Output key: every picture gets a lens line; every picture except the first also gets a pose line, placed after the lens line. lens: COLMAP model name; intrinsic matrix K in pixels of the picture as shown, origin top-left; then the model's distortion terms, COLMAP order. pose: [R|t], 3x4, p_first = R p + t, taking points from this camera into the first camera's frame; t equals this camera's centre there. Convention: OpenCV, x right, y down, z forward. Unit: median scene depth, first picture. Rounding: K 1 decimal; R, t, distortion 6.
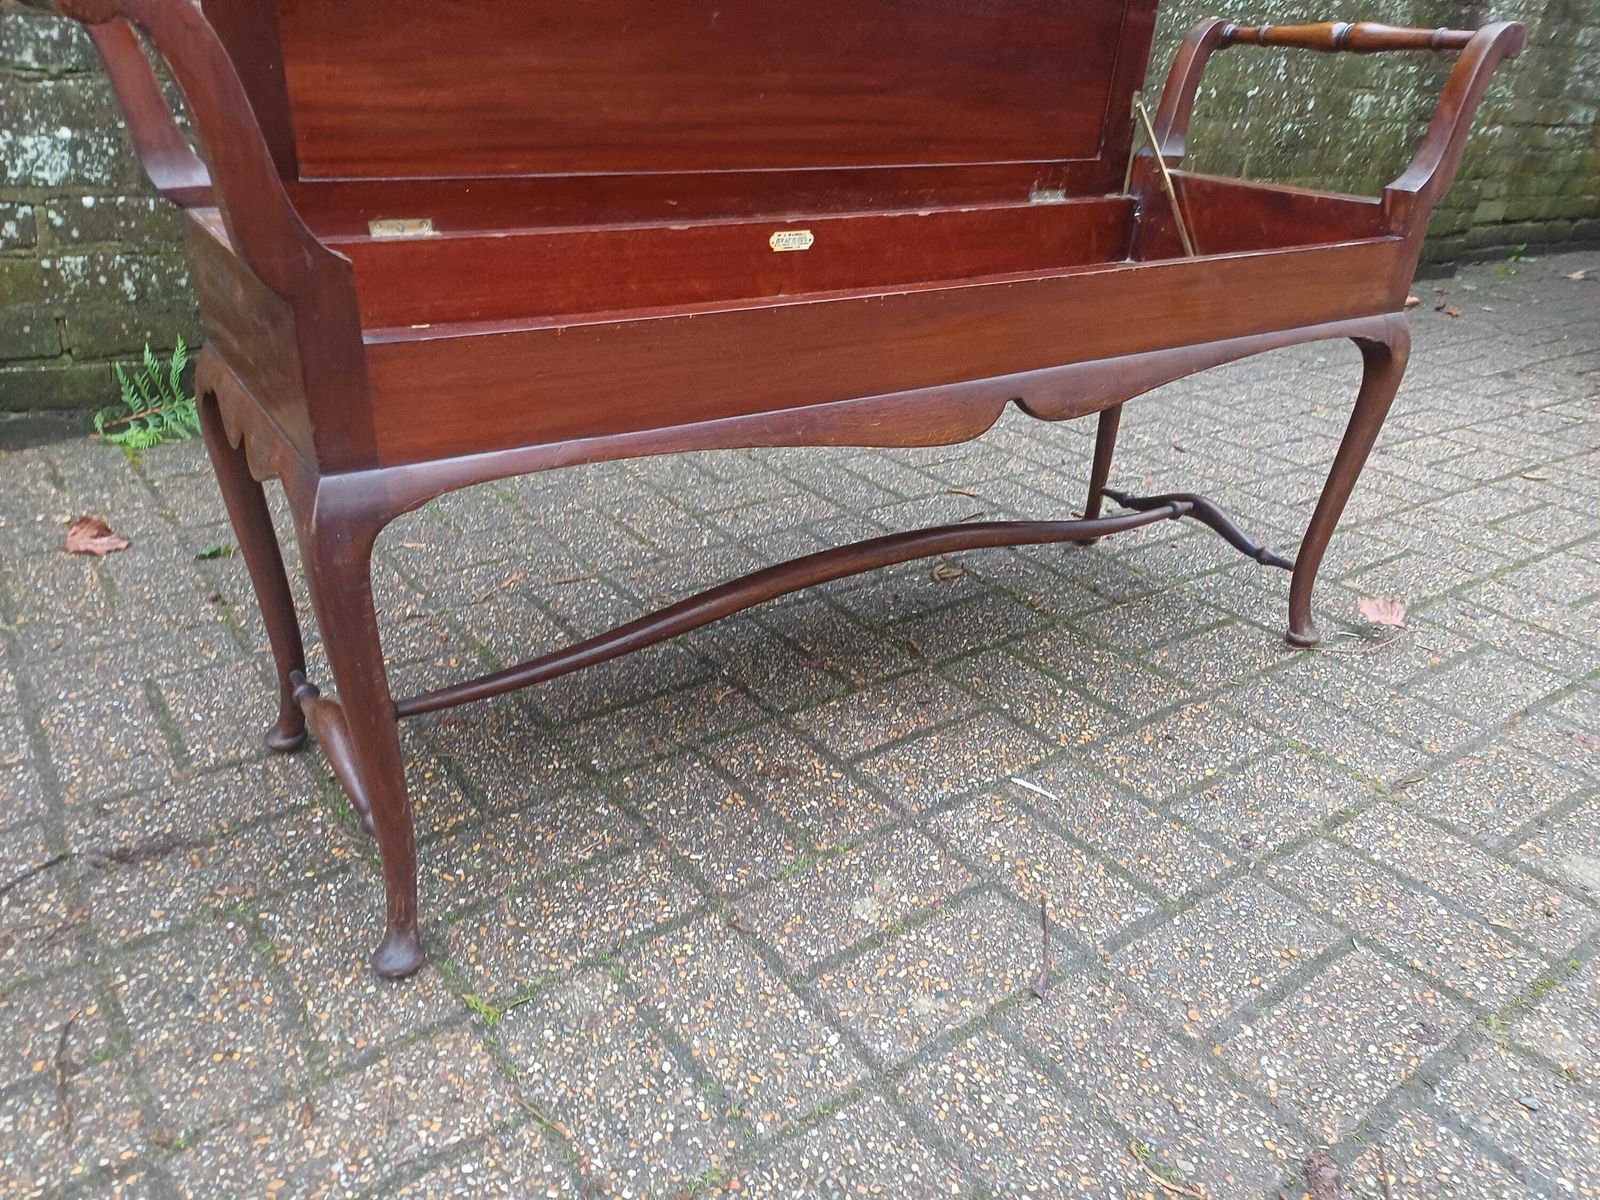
lens RADIAL K [[1182.8, 0, 782.9], [0, 1182.8, 616.4], [0, 0, 1]] dist [0.066331, -0.051990]
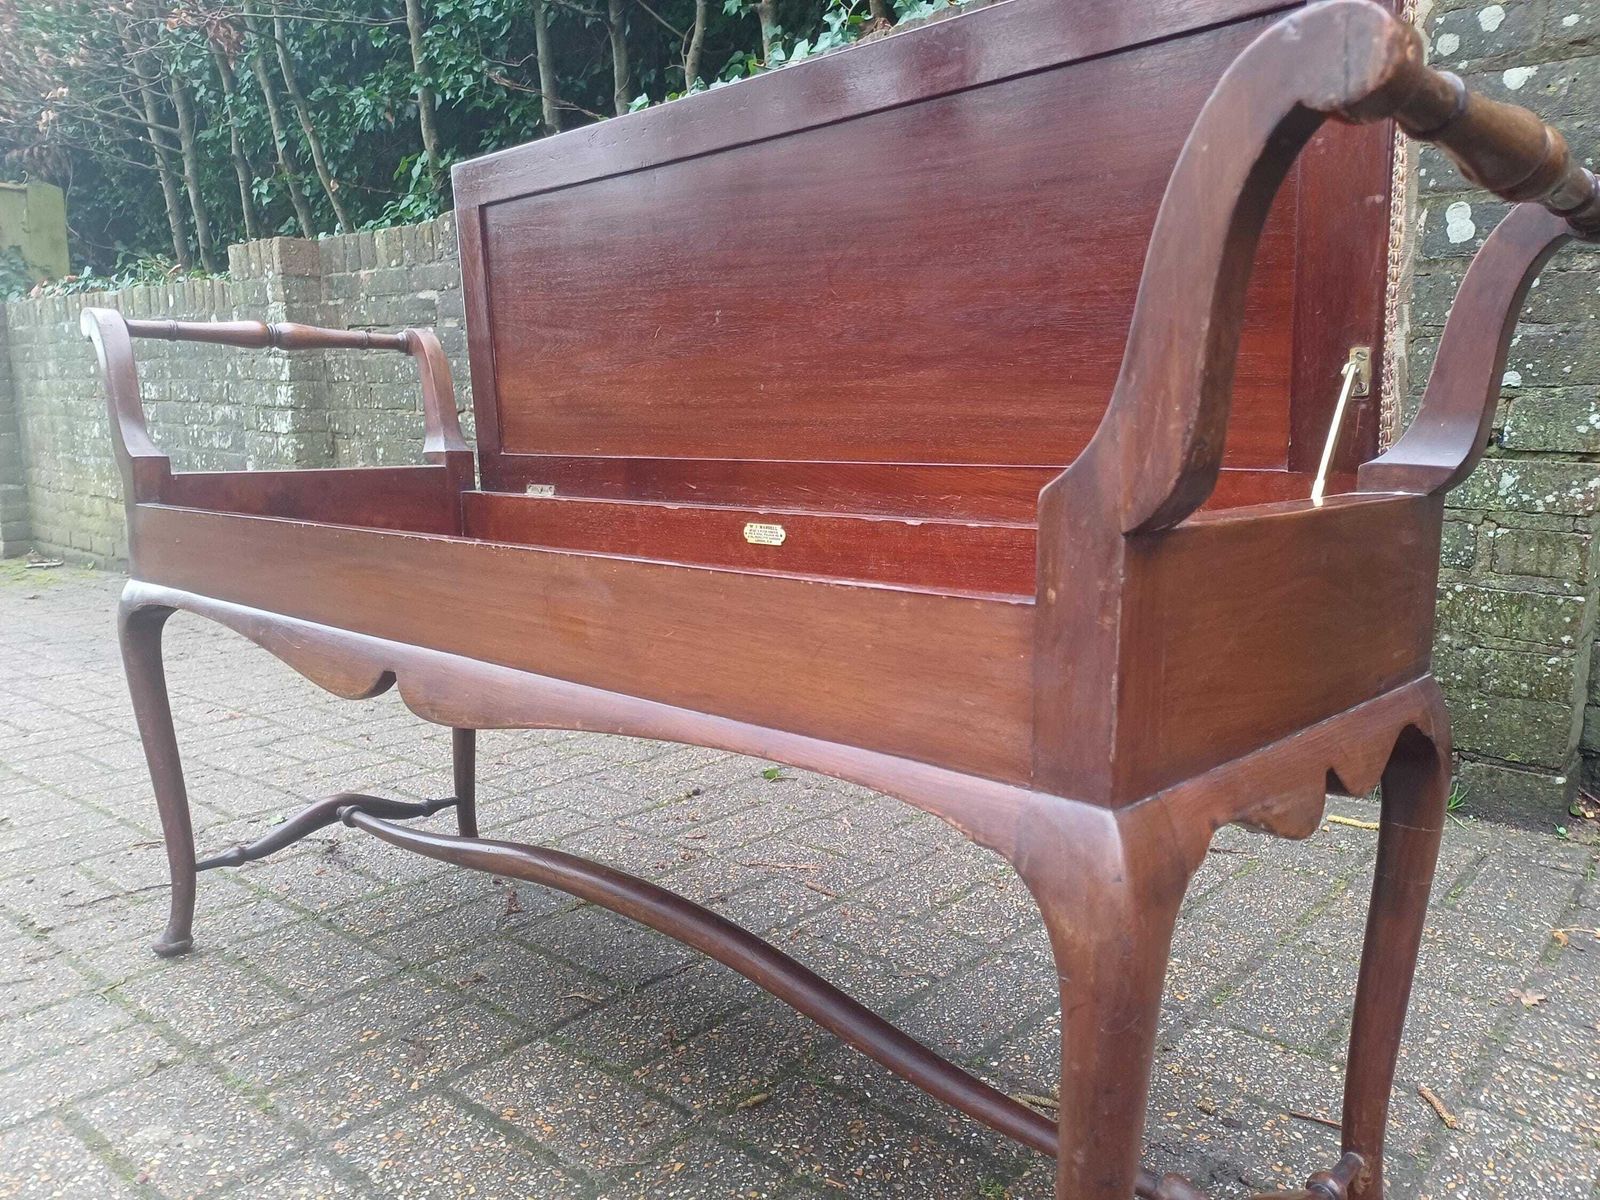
lens RADIAL K [[1179.9, 0, 804.0], [0, 1179.9, 597.8], [0, 0, 1]] dist [0.056837, -0.043991]
pose [[0.230717, 0.096119, -0.968262, 0.905080], [-0.419718, 0.907601, -0.009913, -0.293803], [0.877842, 0.408684, 0.249742, 0.877238]]
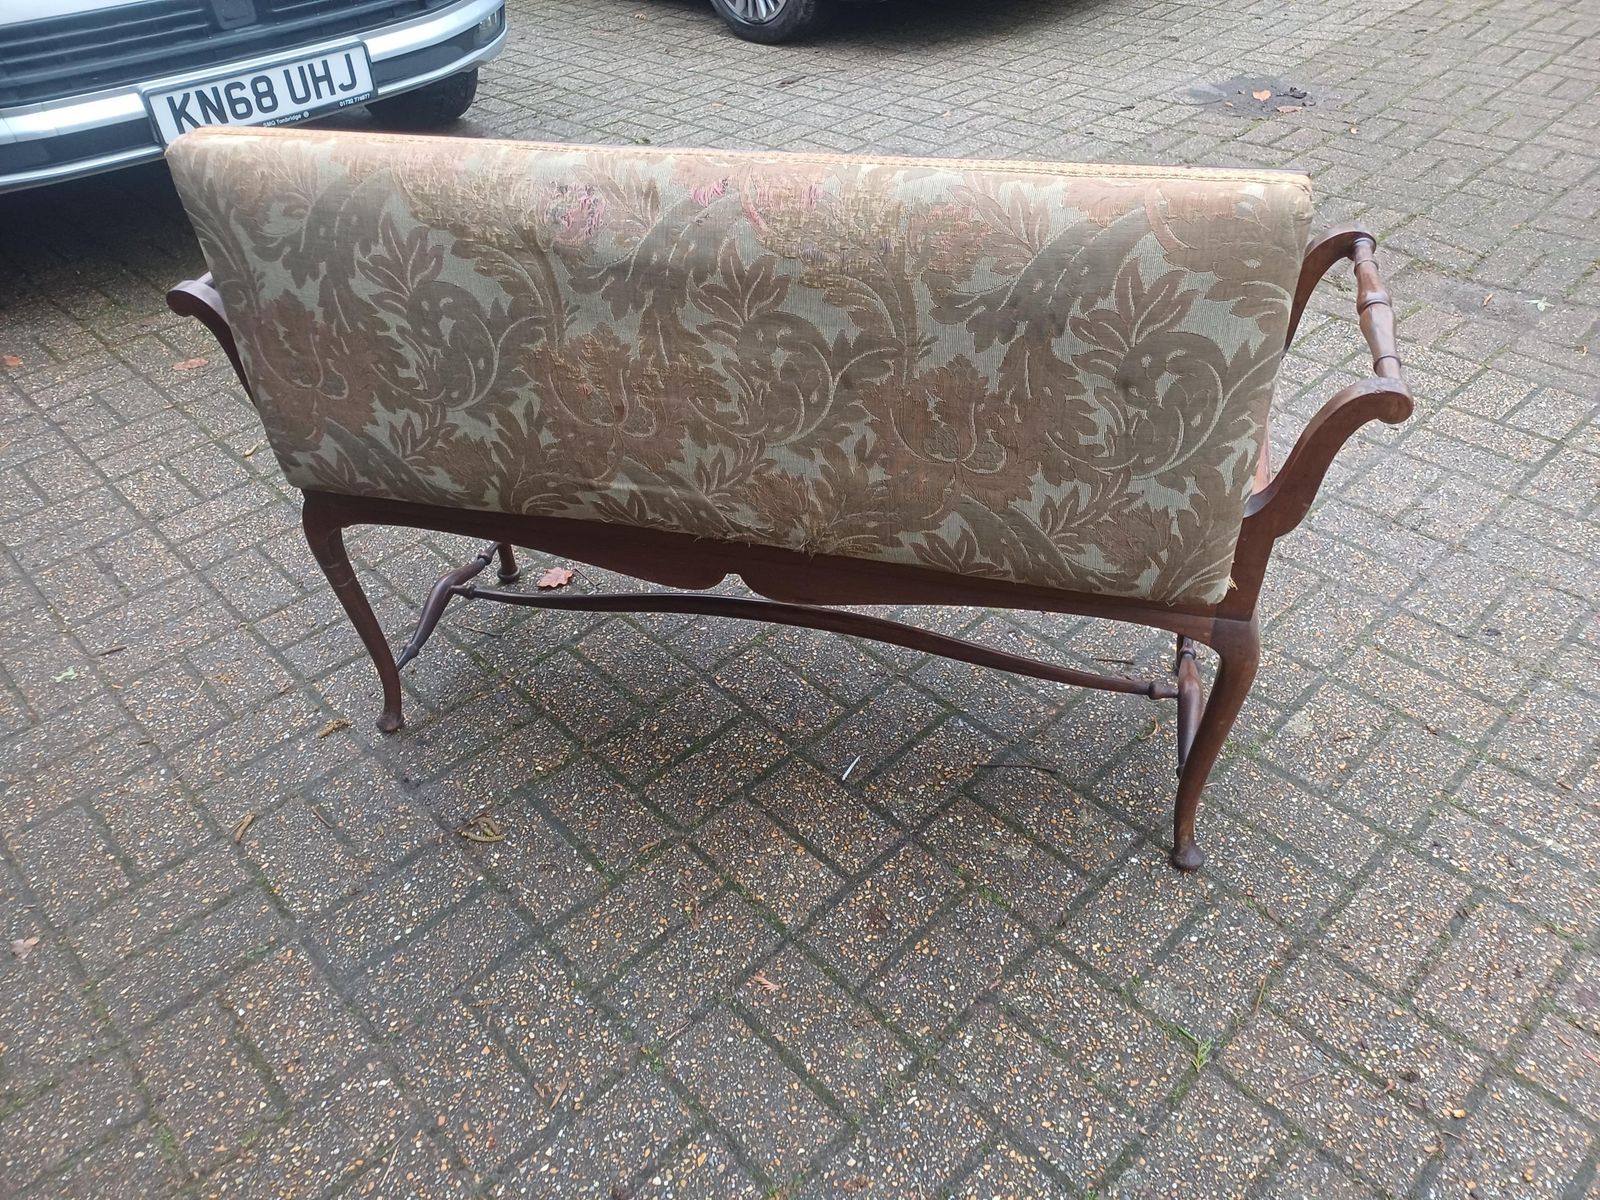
lens RADIAL K [[1162.9, 0, 796.3], [0, 1162.9, 586.7], [0, 0, 1]] dist [0.047718, -0.033969]
pose [[-0.134418, -0.650935, 0.747138, -0.662305], [0.482911, 0.615357, 0.623003, -0.867962], [-0.865291, 0.444545, 0.231628, 0.628803]]
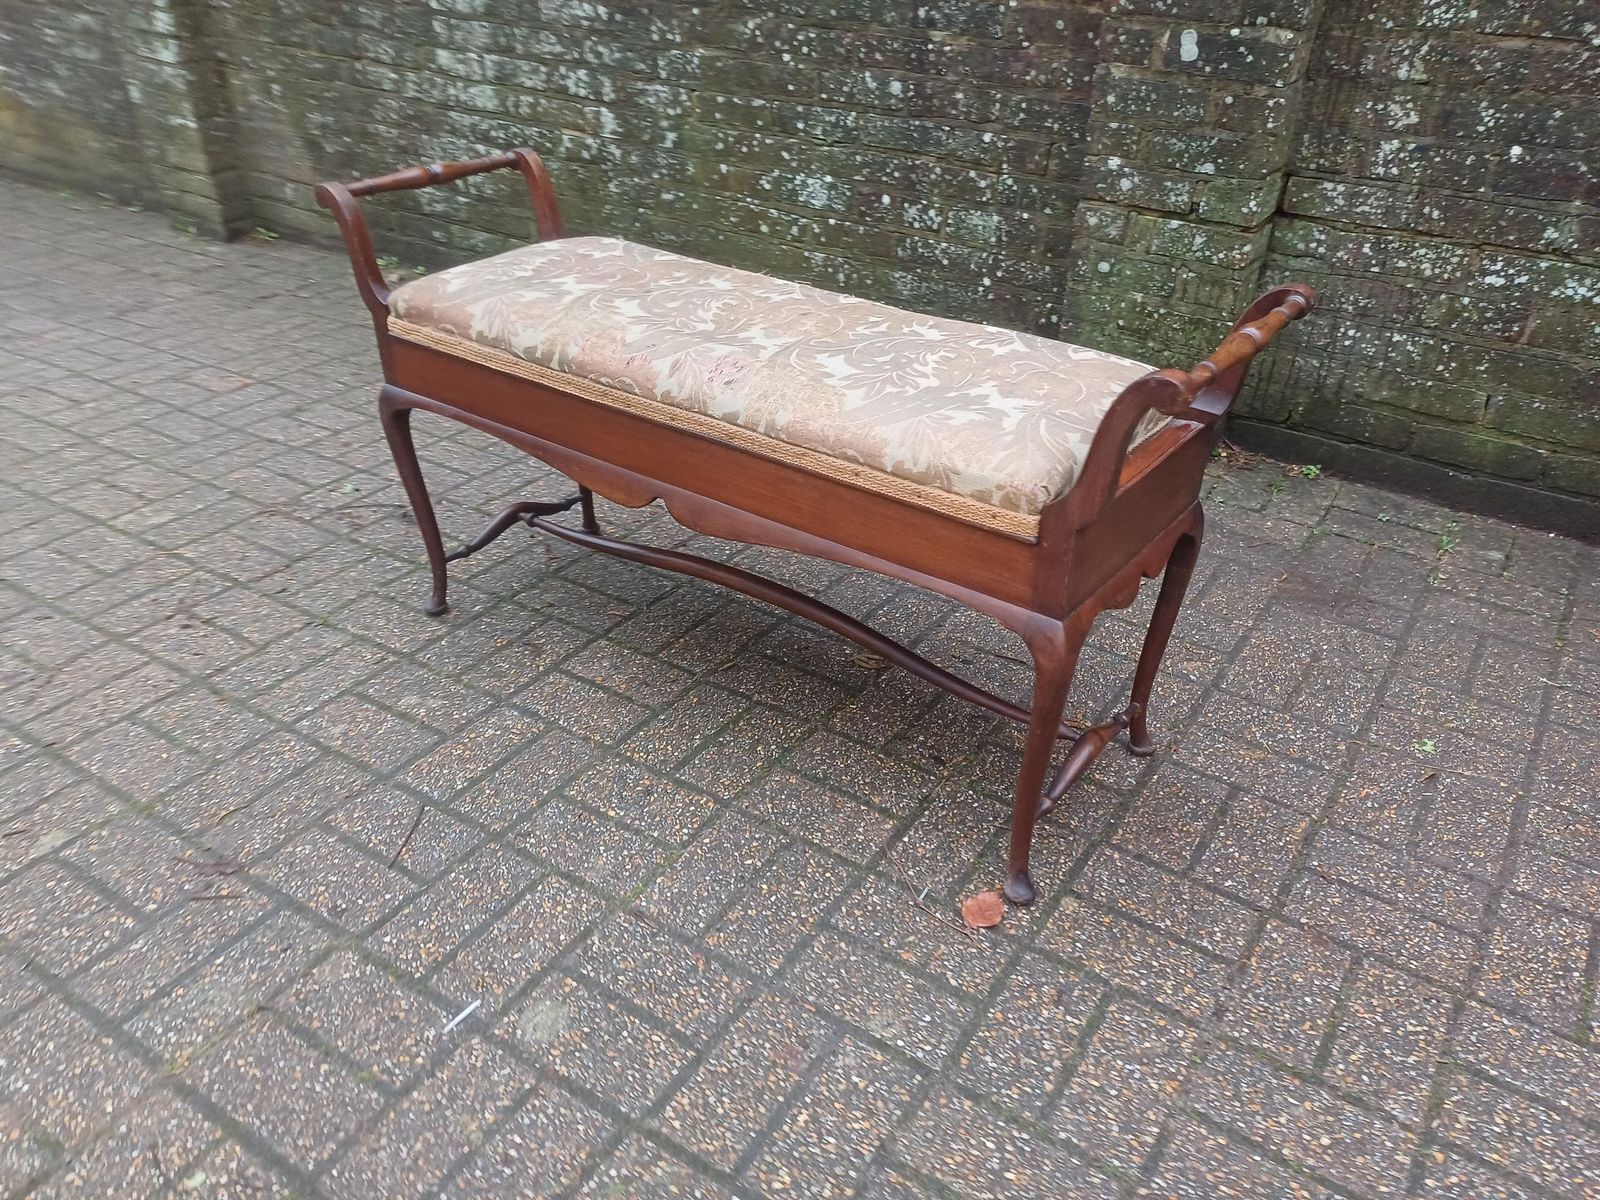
lens RADIAL K [[1179.9, 0, 821.8], [0, 1179.9, 615.0], [0, 0, 1]] dist [0.056837, -0.043991]
pose [[0.355838, 0.455775, -0.815873, 1.426405], [-0.411518, 0.860236, 0.301077, -0.554322], [0.839066, 0.228612, 0.493664, 0.509809]]
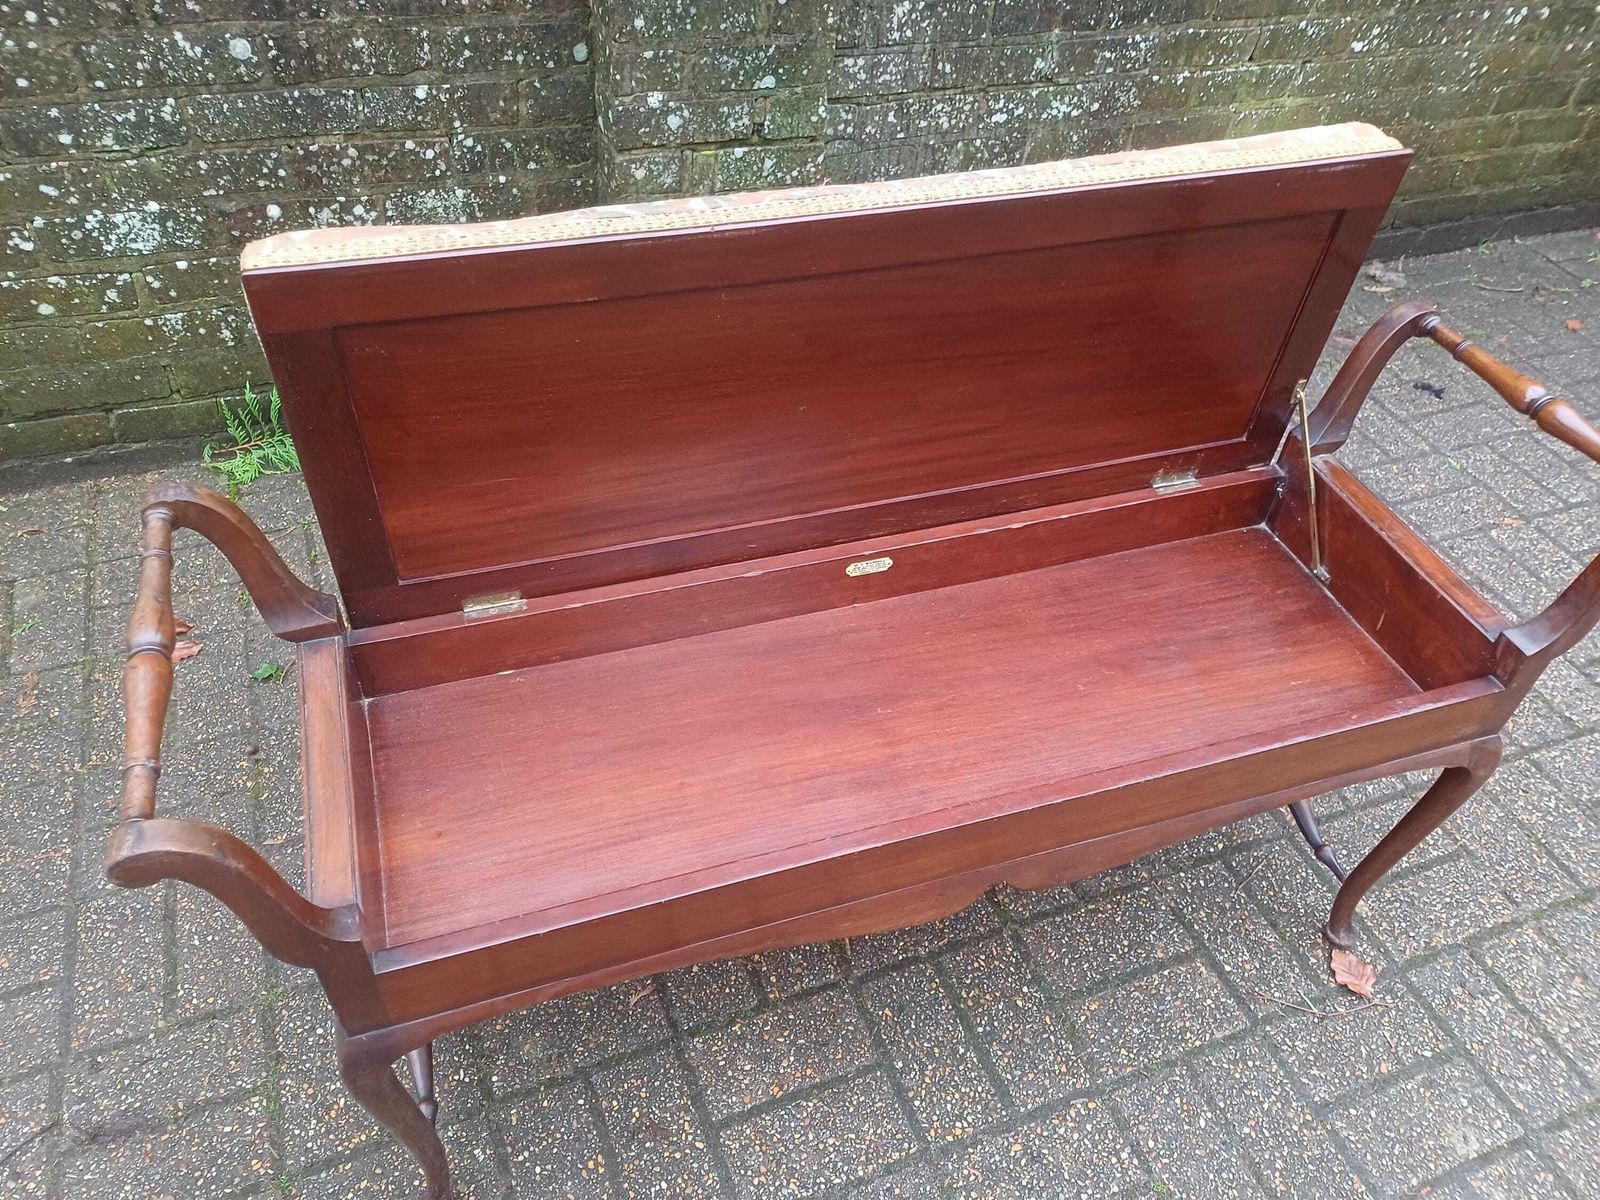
lens RADIAL K [[1179.9, 0, 786.0], [0, 1179.9, 614.8], [0, 0, 1]] dist [0.056837, -0.043991]
pose [[0.968790, 0.176228, -0.174328, 0.225132], [-0.116328, 0.944231, 0.308052, -0.665272], [0.218893, -0.278159, 0.935261, 0.126686]]
